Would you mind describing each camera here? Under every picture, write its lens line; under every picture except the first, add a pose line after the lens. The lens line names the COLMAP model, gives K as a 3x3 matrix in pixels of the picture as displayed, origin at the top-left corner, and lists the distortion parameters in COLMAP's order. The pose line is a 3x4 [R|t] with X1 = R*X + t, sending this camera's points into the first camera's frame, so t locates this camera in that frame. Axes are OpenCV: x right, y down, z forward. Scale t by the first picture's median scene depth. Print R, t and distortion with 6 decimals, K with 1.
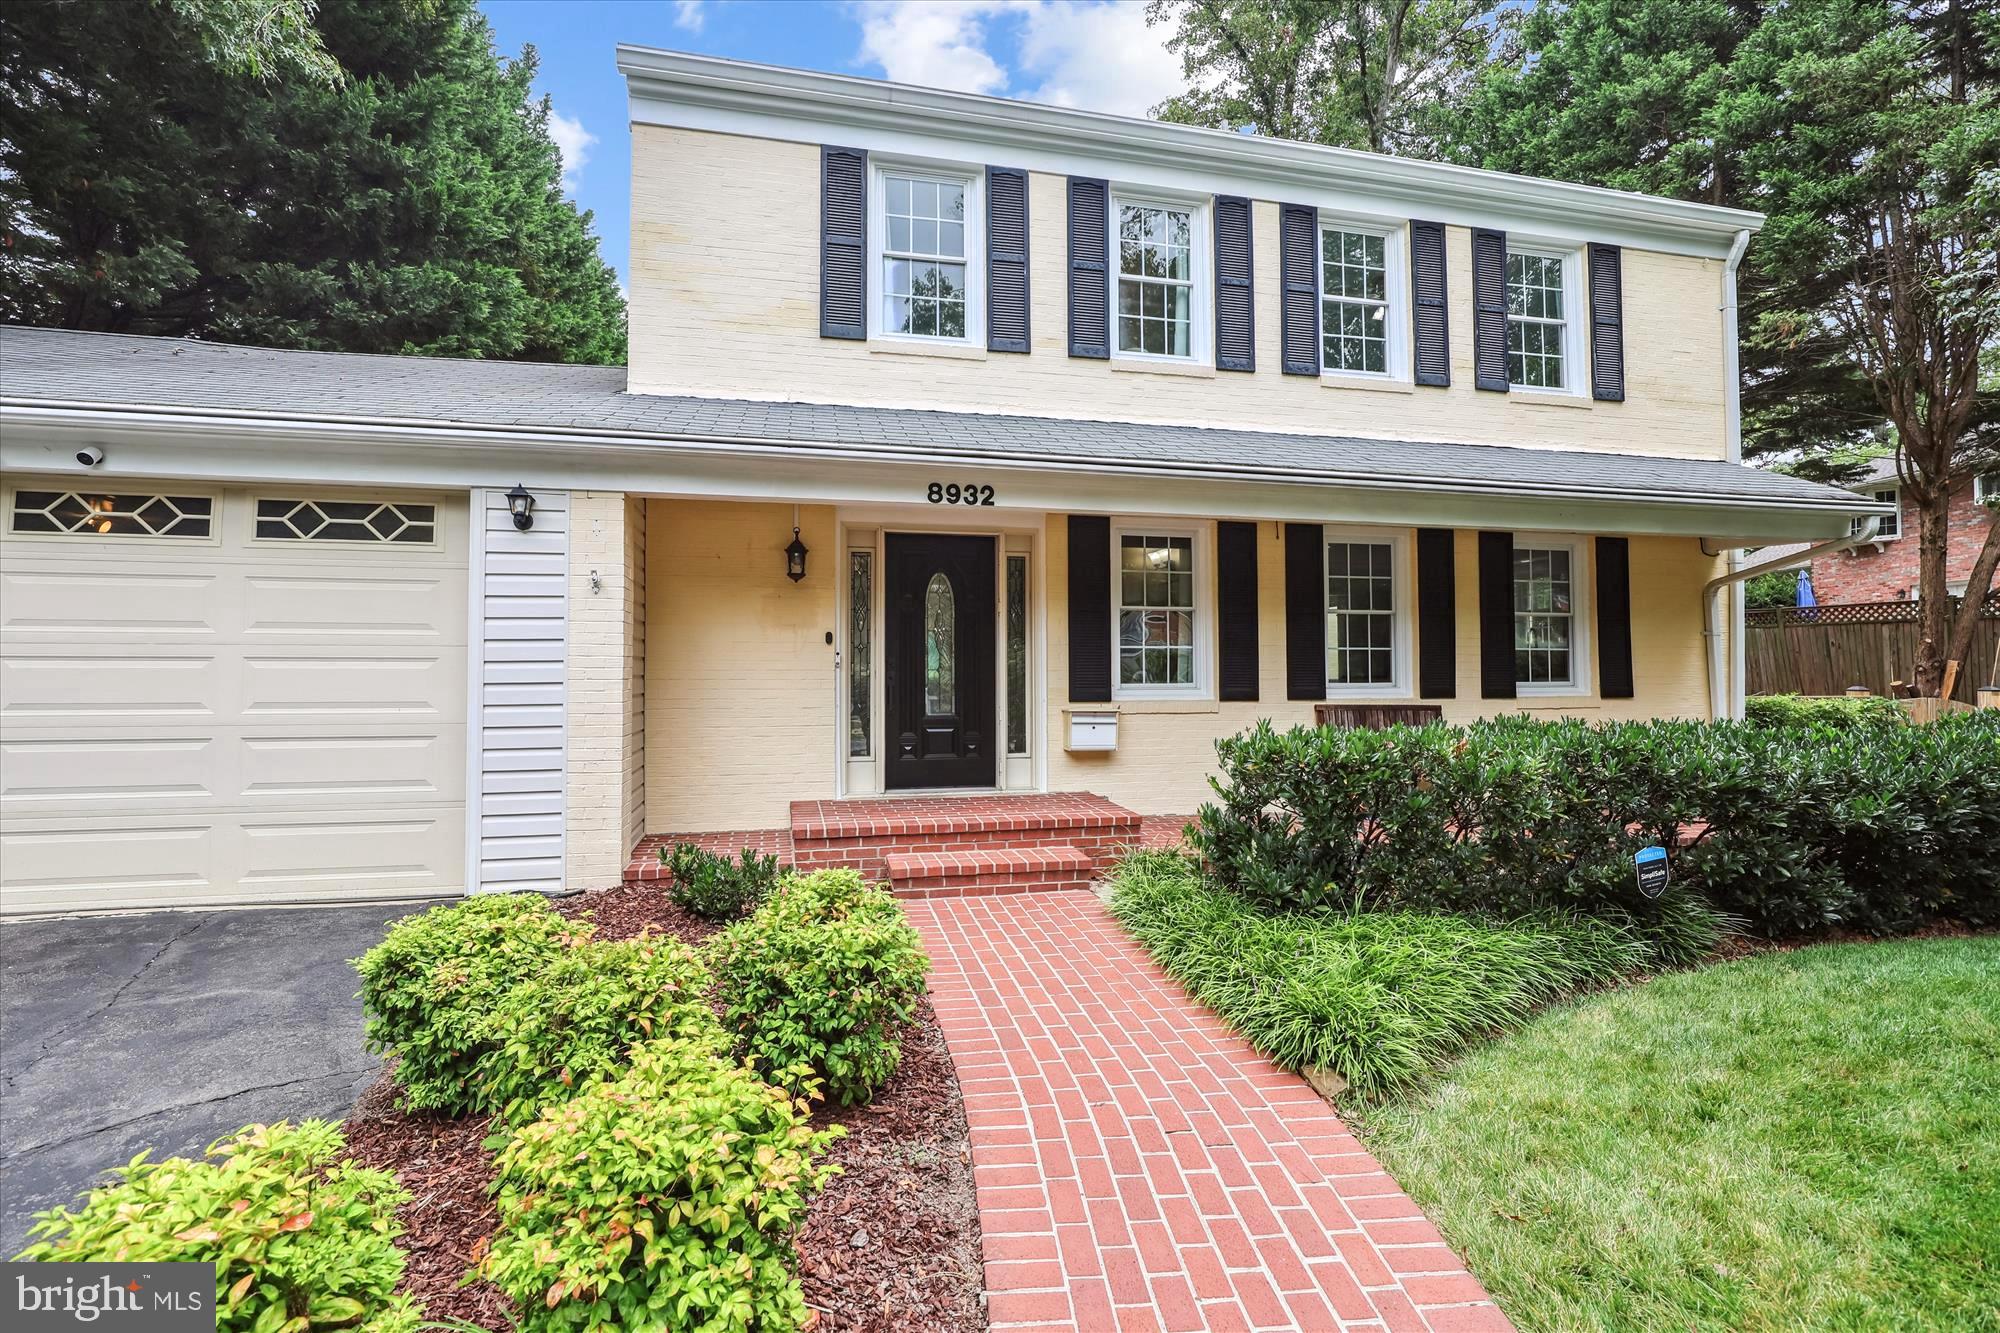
lens RADIAL K [[951.7, 0, 1025.0], [0, 951.7, 652.7], [0, 0, 1]] dist [-0.009685, 0.001115]
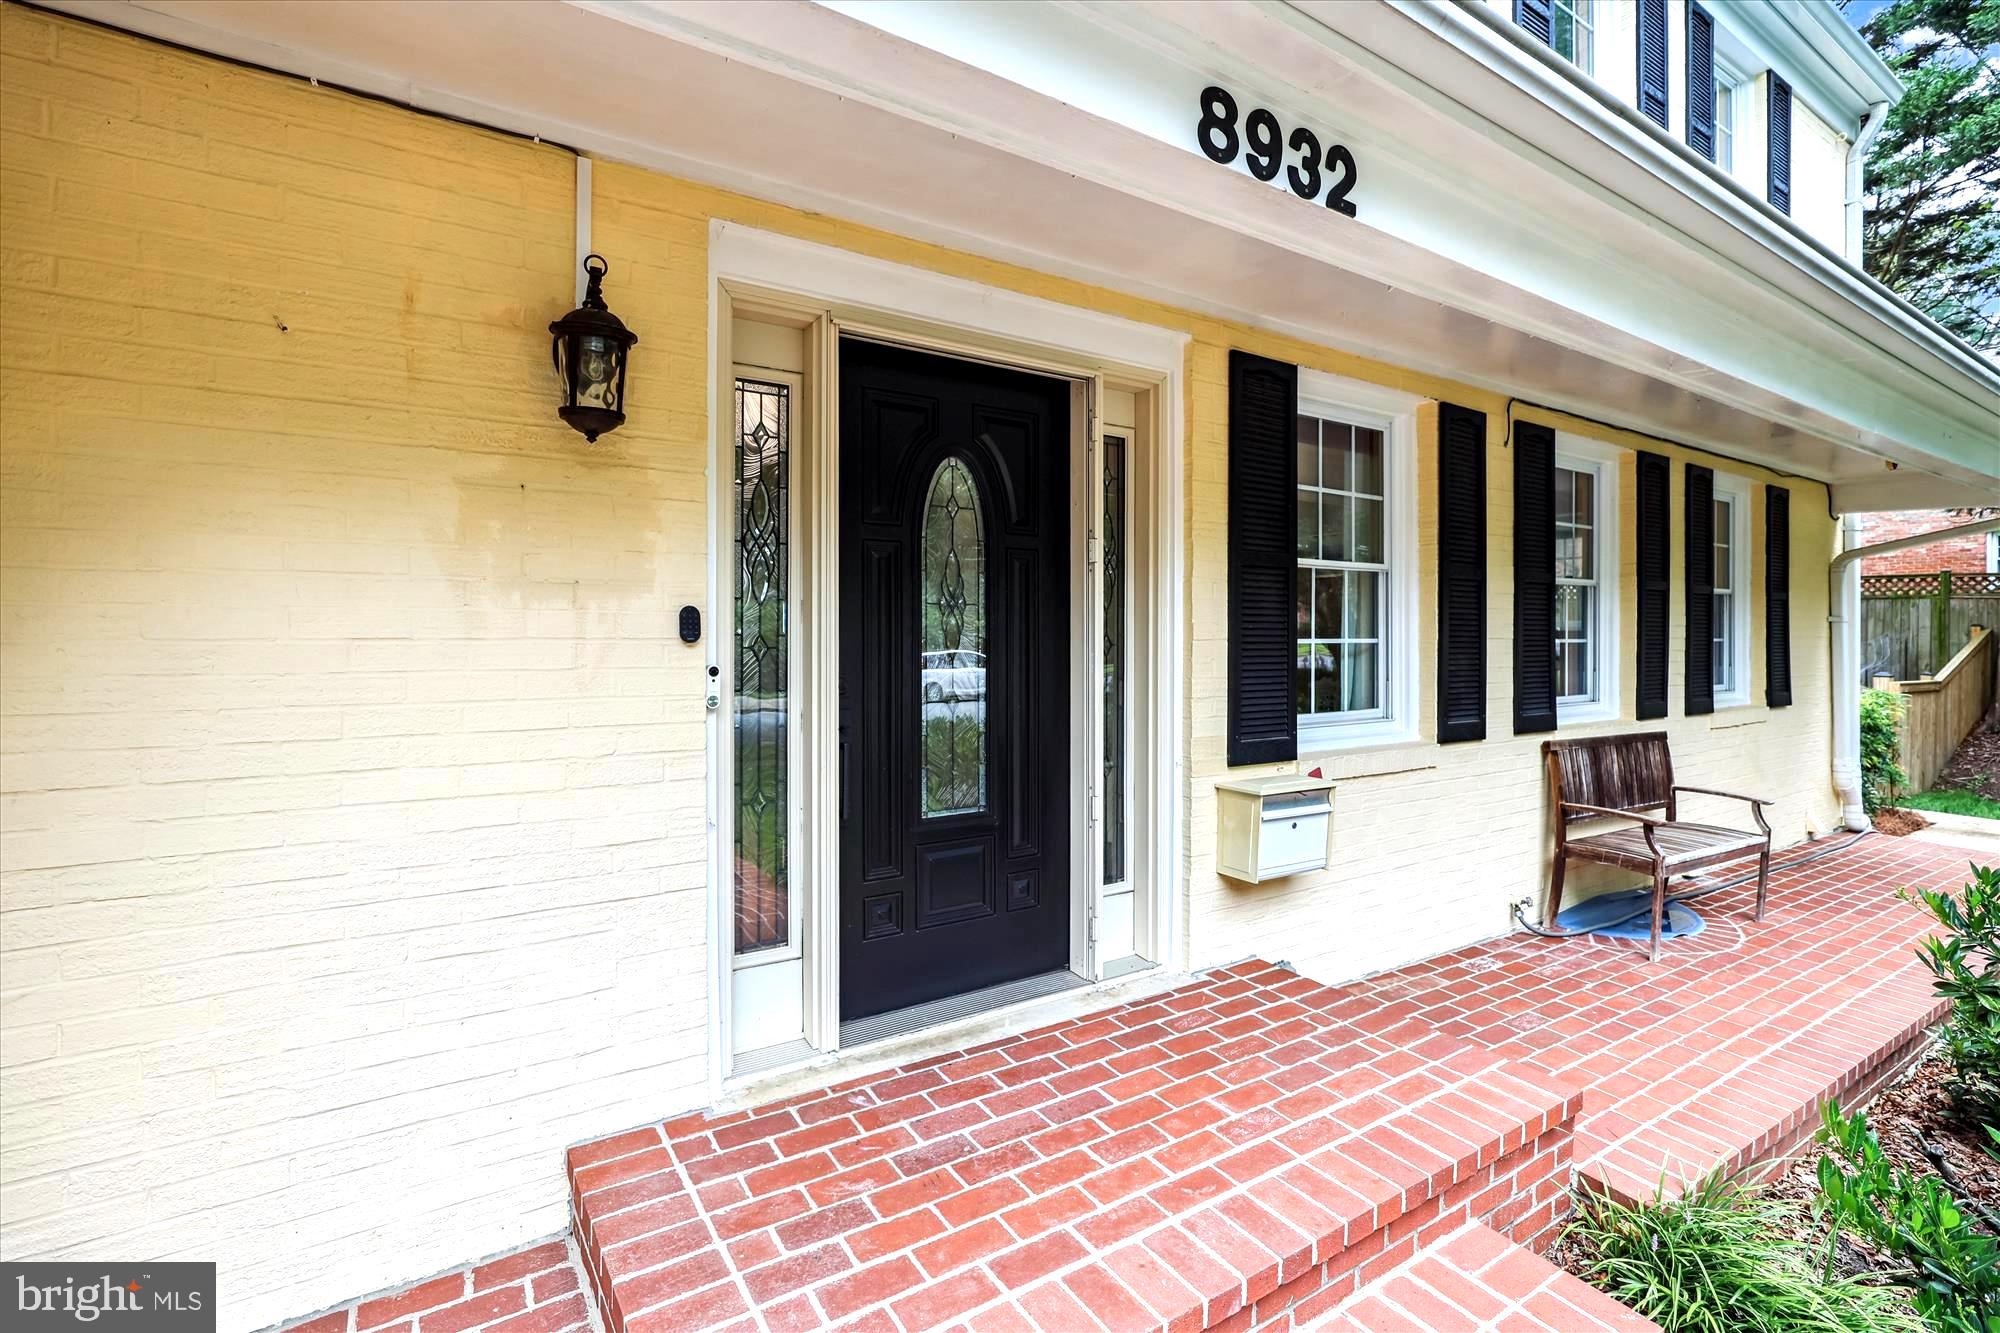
lens RADIAL K [[905.3, 0, 1006.4], [0, 905.3, 646.7], [0, 0, 1]] dist [-0.012831, 0.002236]
pose [[0.930801, -0.004336, 0.365500, -0.207586], [-0.007891, 0.999458, 0.031951, -0.017927], [-0.365441, -0.032624, 0.930263, 0.636030]]
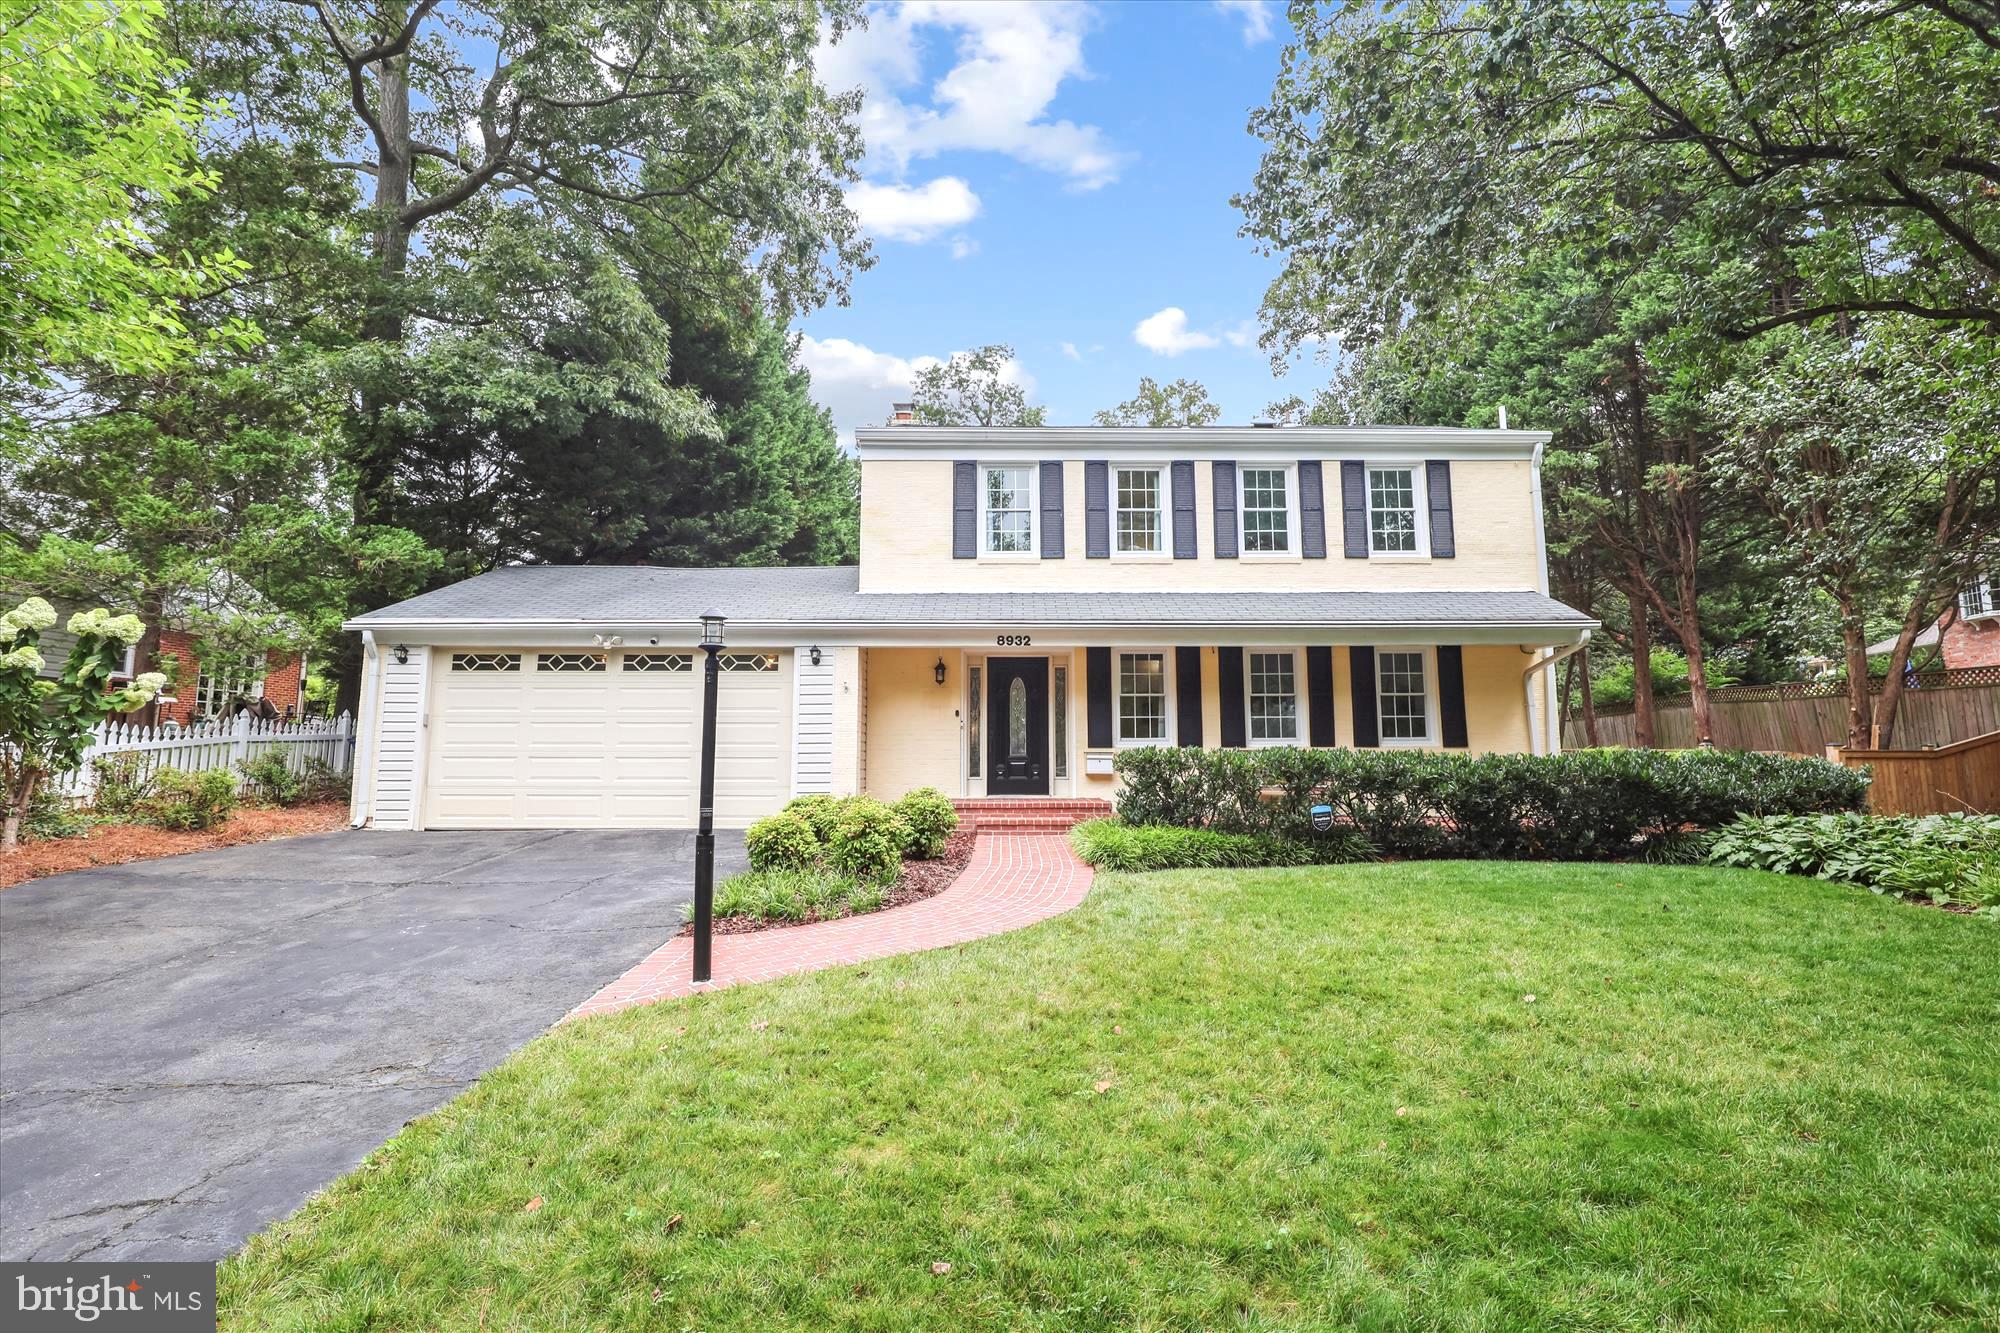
lens RADIAL K [[989.5, 0, 1015.9], [0, 989.5, 638.7], [0, 0, 1]] dist [-0.006472, 0.001763]
pose [[0.974539, -0.030917, -0.222076, 0.337533], [0.006806, 0.994070, -0.108526, 0.049242], [0.224114, 0.104251, 0.968971, -0.871343]]
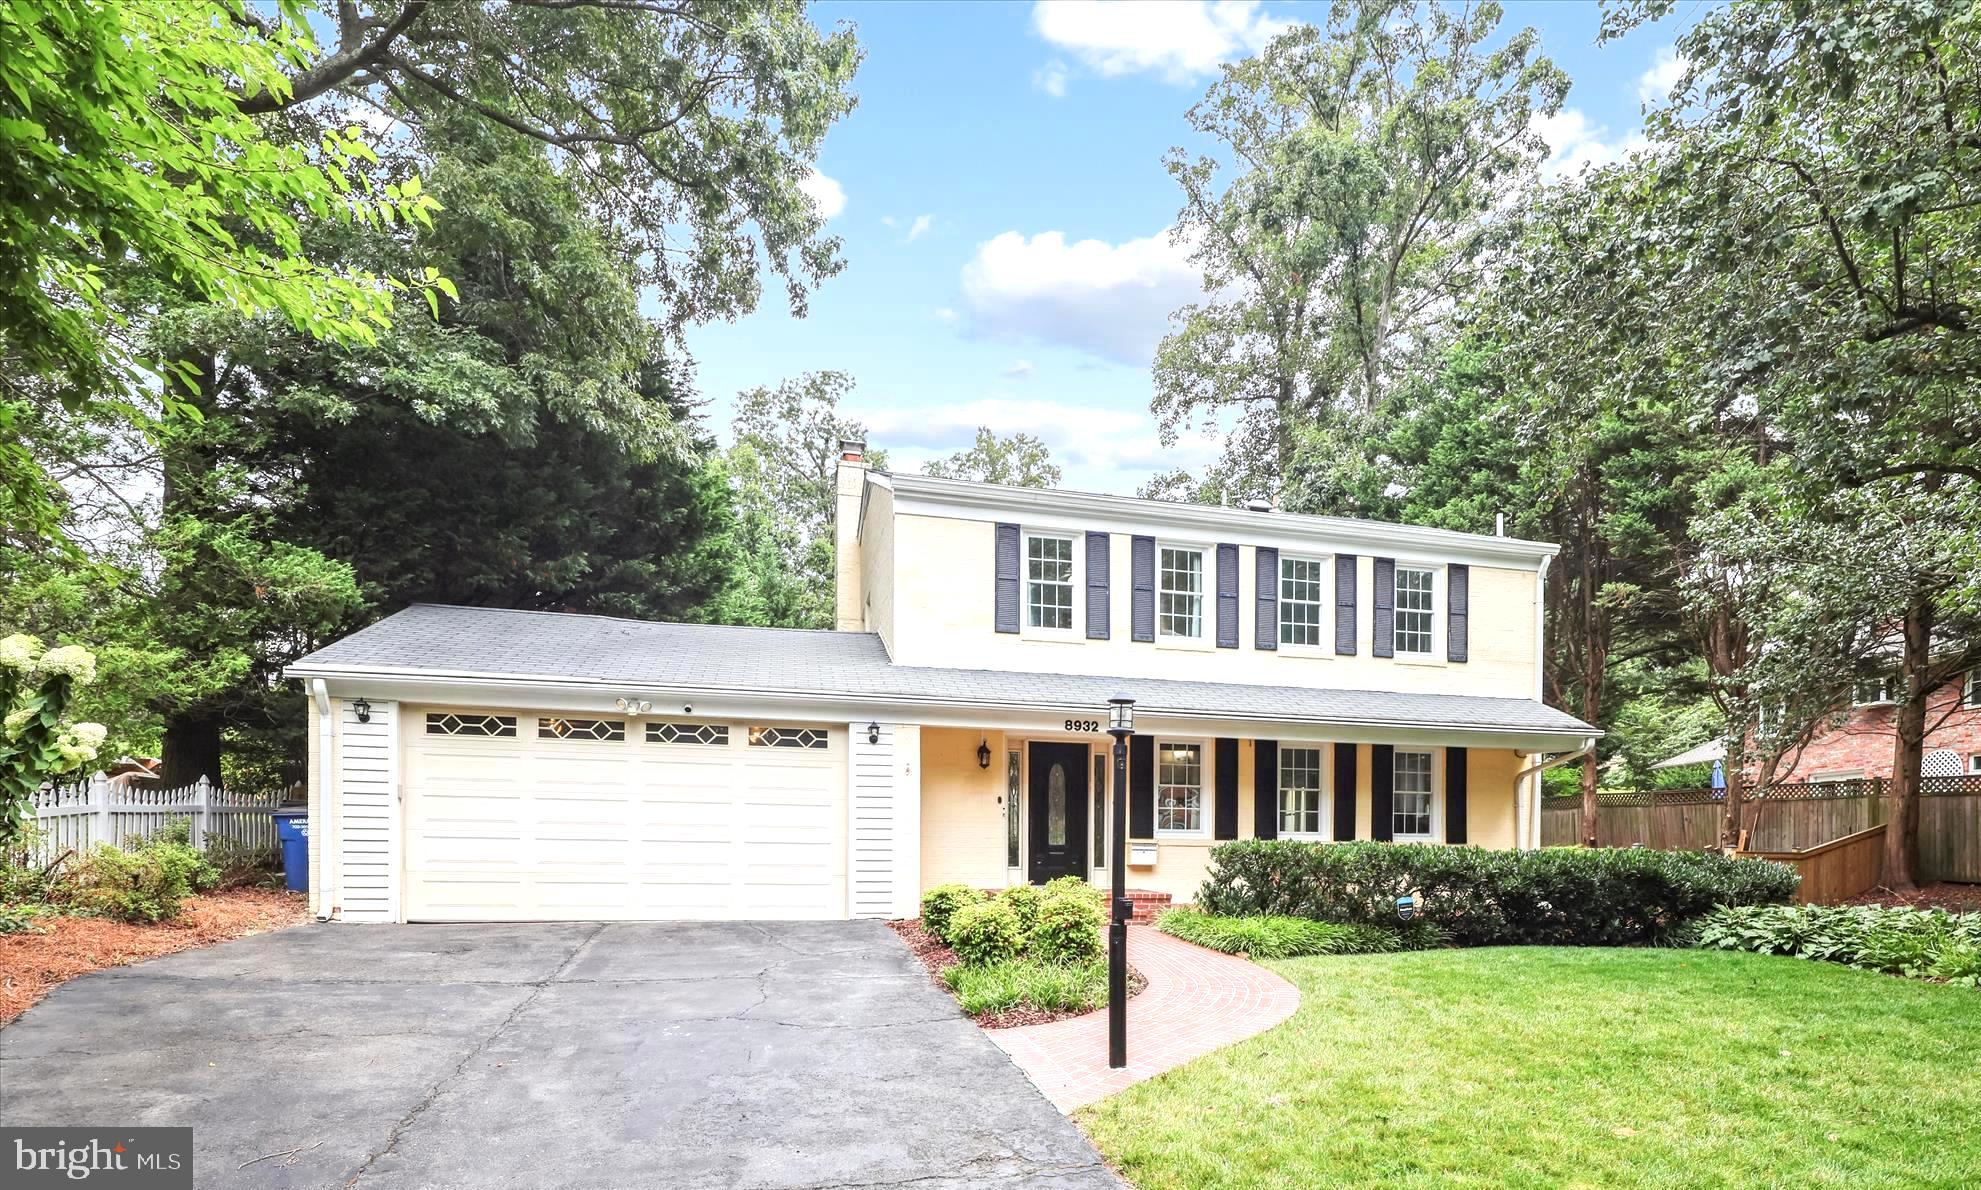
lens RADIAL K [[1067.7, 0, 1039.2], [0, 1067.7, 878.8], [0, 0, 1]] dist [-0.003958, -0.003416]
pose [[0.999709, 0.009736, 0.022086, -0.165466], [-0.010595, 0.999178, 0.039130, 0.051413], [-0.021687, -0.039353, 0.998990, -0.986023]]
